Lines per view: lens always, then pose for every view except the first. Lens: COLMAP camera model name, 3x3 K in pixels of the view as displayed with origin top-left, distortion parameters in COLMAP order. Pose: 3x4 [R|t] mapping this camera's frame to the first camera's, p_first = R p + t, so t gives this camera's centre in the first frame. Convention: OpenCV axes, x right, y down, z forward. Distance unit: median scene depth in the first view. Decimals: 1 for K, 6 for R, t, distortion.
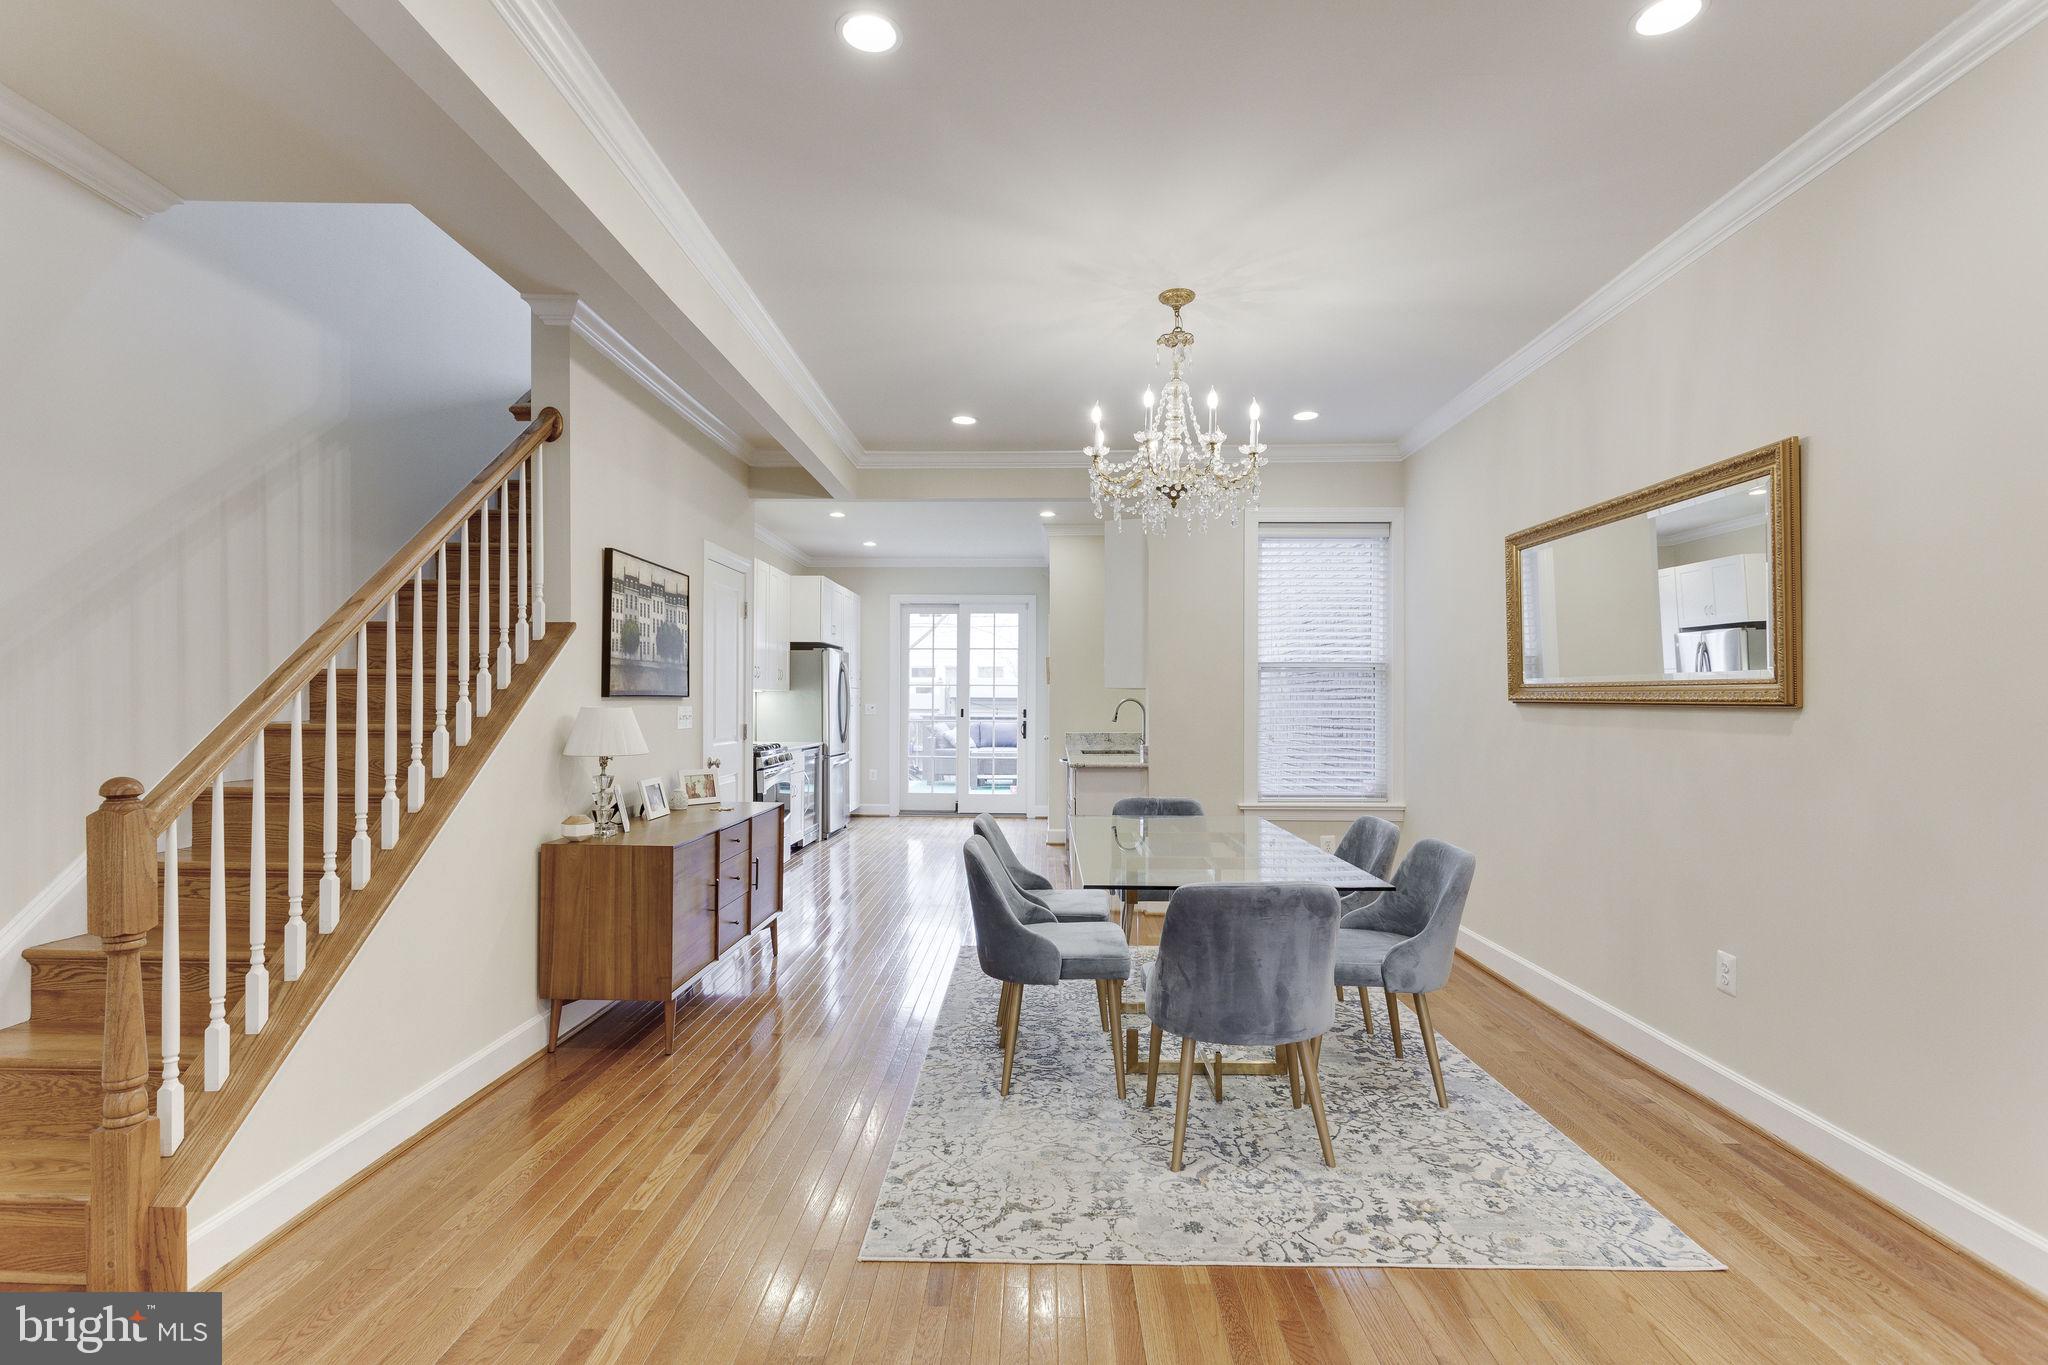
lens RADIAL K [[982.6, 0, 1019.4], [0, 982.6, 694.2], [0, 0, 1]] dist [0.002699, 0.000576]
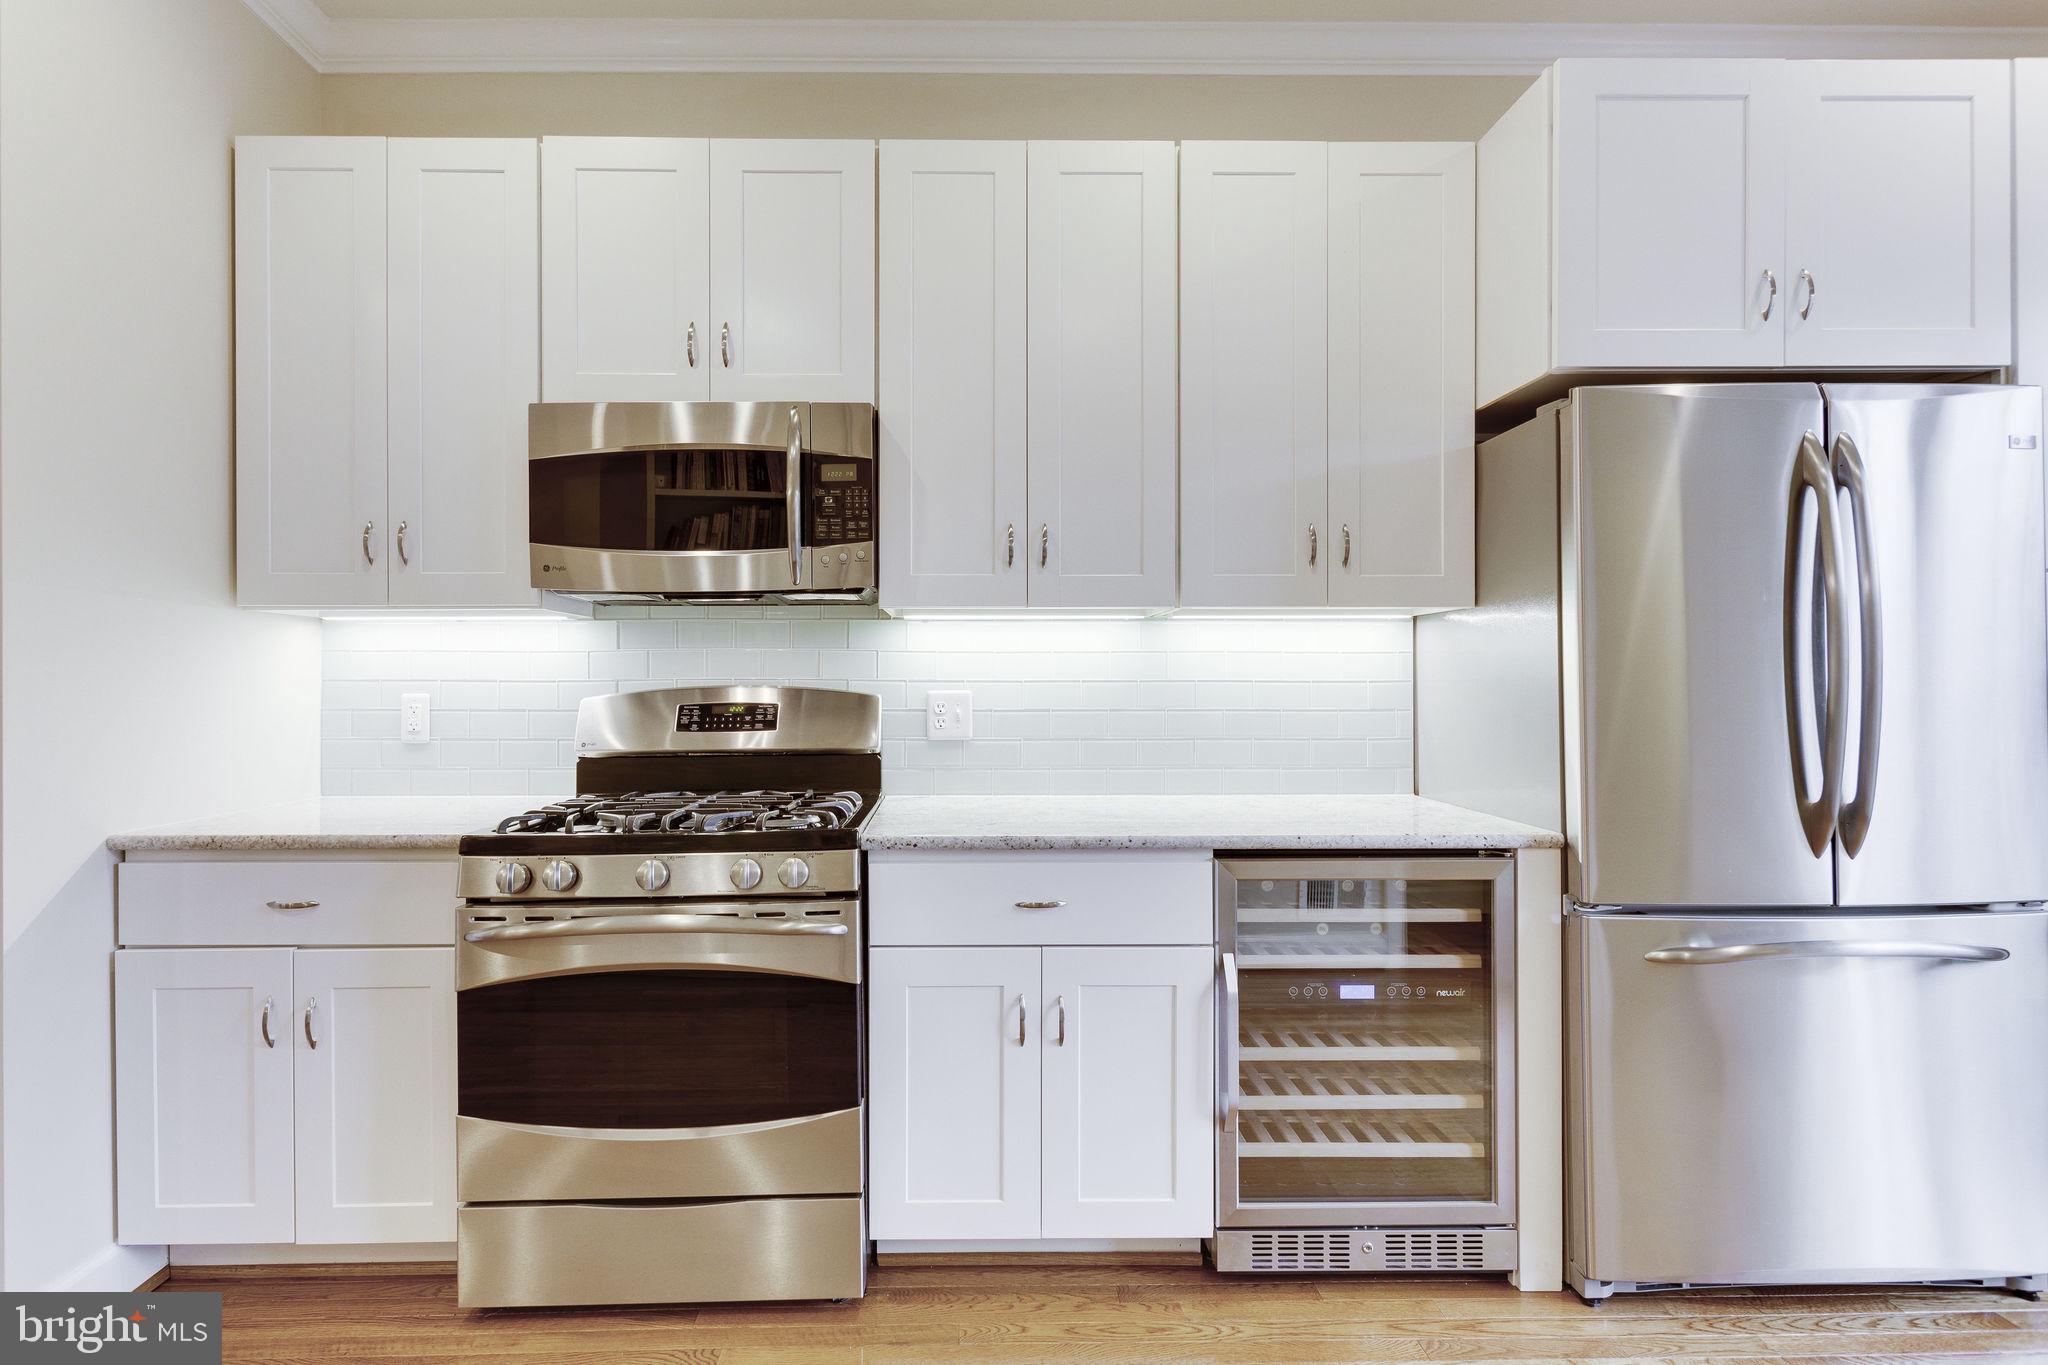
lens RADIAL K [[952.2, 0, 969.8], [0, 952.2, 680.9], [0, 0, 1]] dist [0.000273, -0.000169]
pose [[0.042422, -0.006476, -0.999079, 0.003074], [0.012949, 0.999899, -0.005932, 0.036657], [0.999016, -0.012686, 0.042501, 2.090690]]
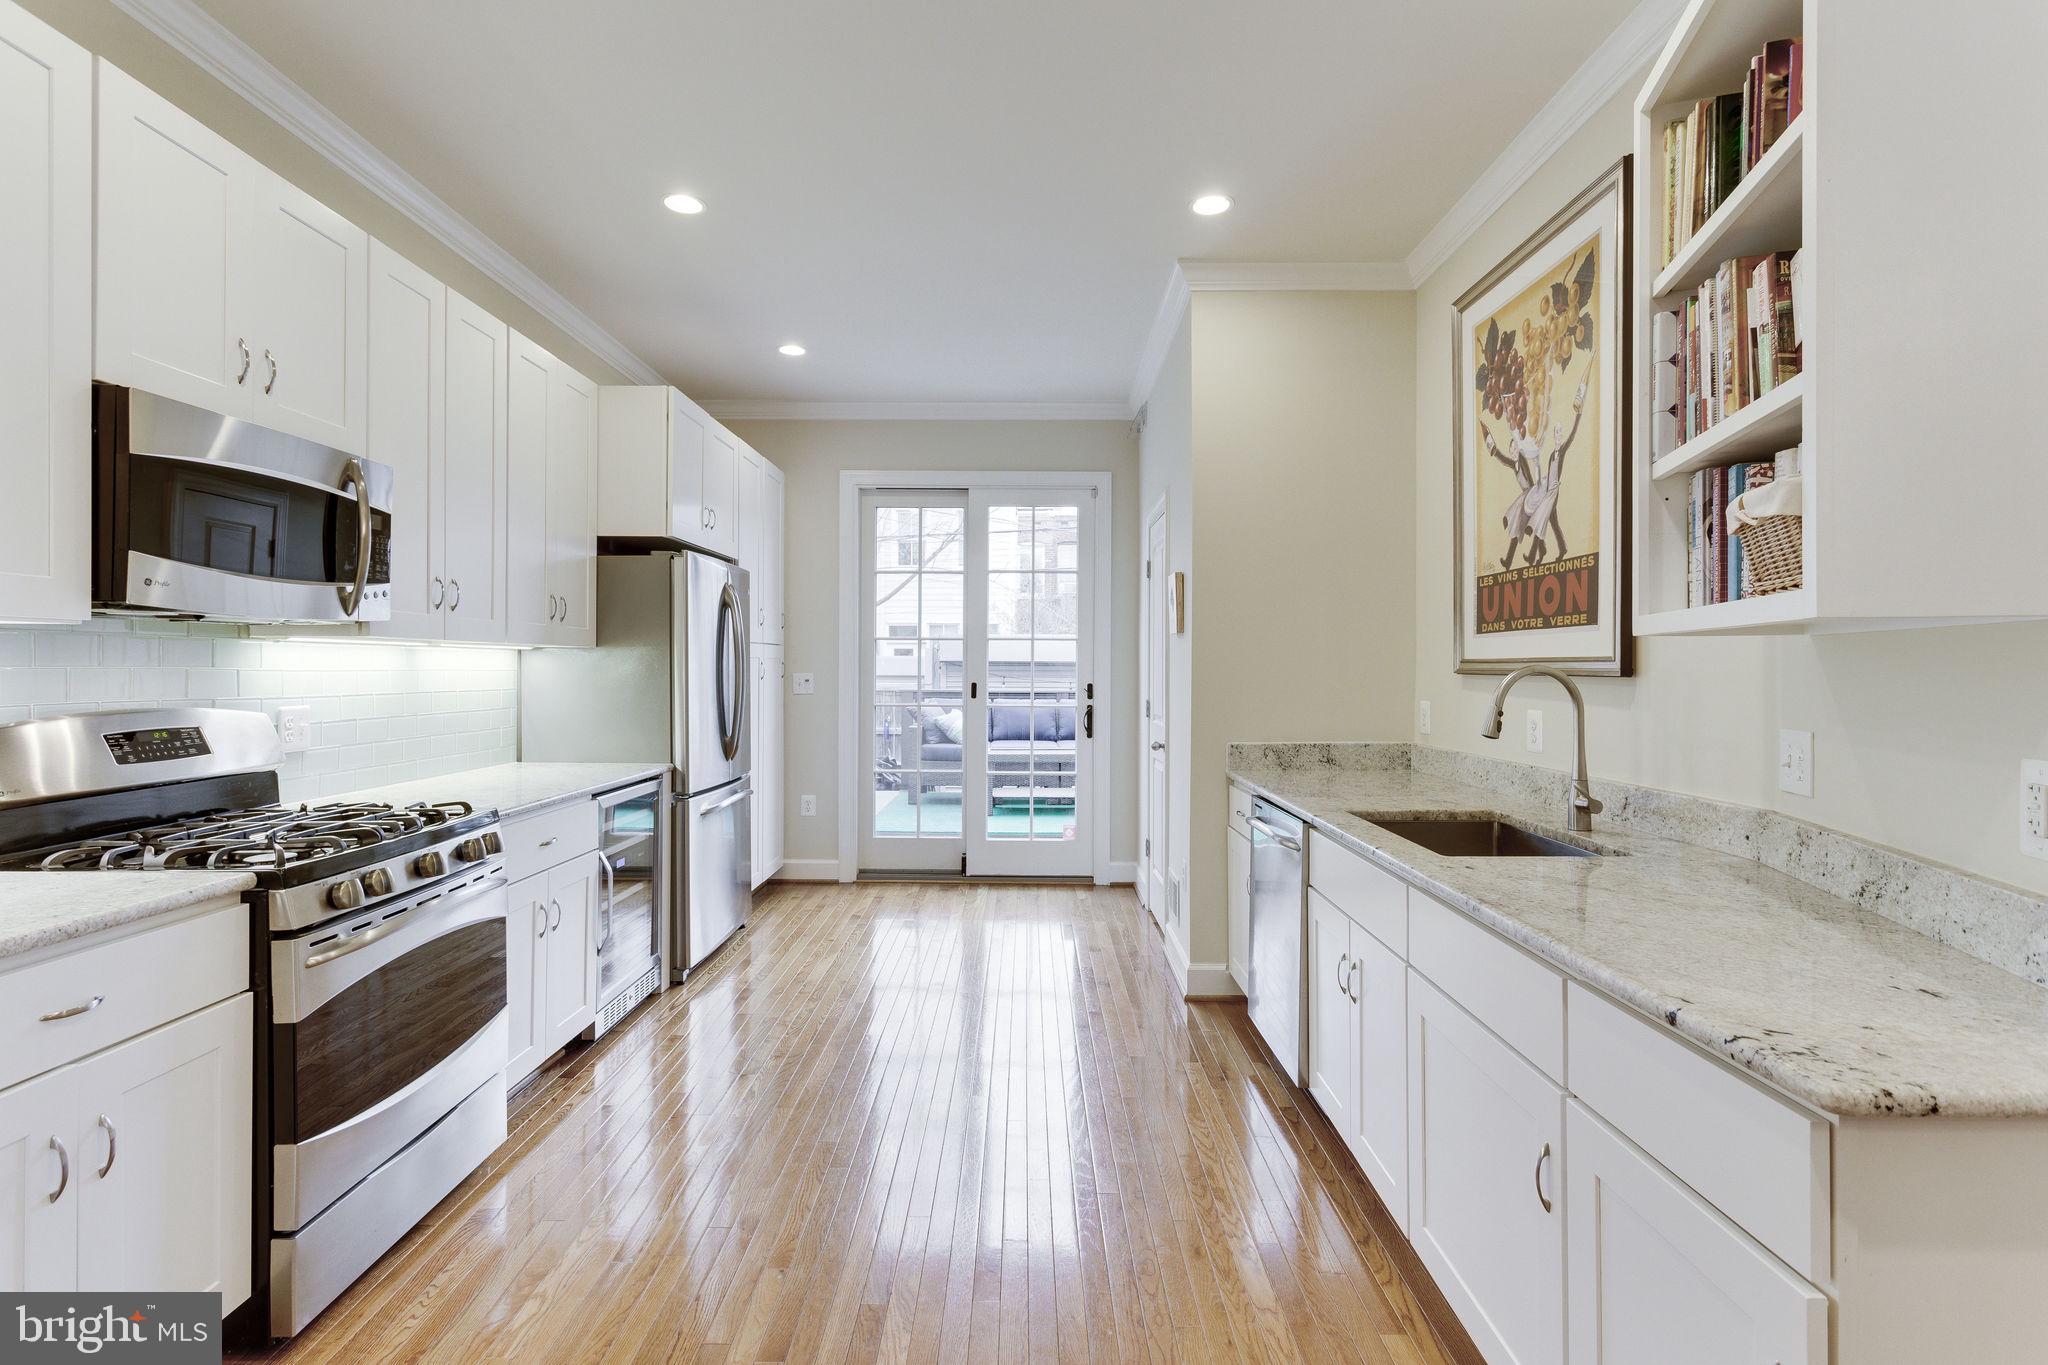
lens RADIAL K [[980.4, 0, 1021.9], [0, 980.4, 667.1], [0, 0, 1]] dist [0.007126, -0.000319]
pose [[0.999719, -0.000254, 0.023700, -0.130980], [0.000017, 0.999950, 0.010011, 0.002442], [-0.023701, -0.010008, 0.999669, 1.350602]]
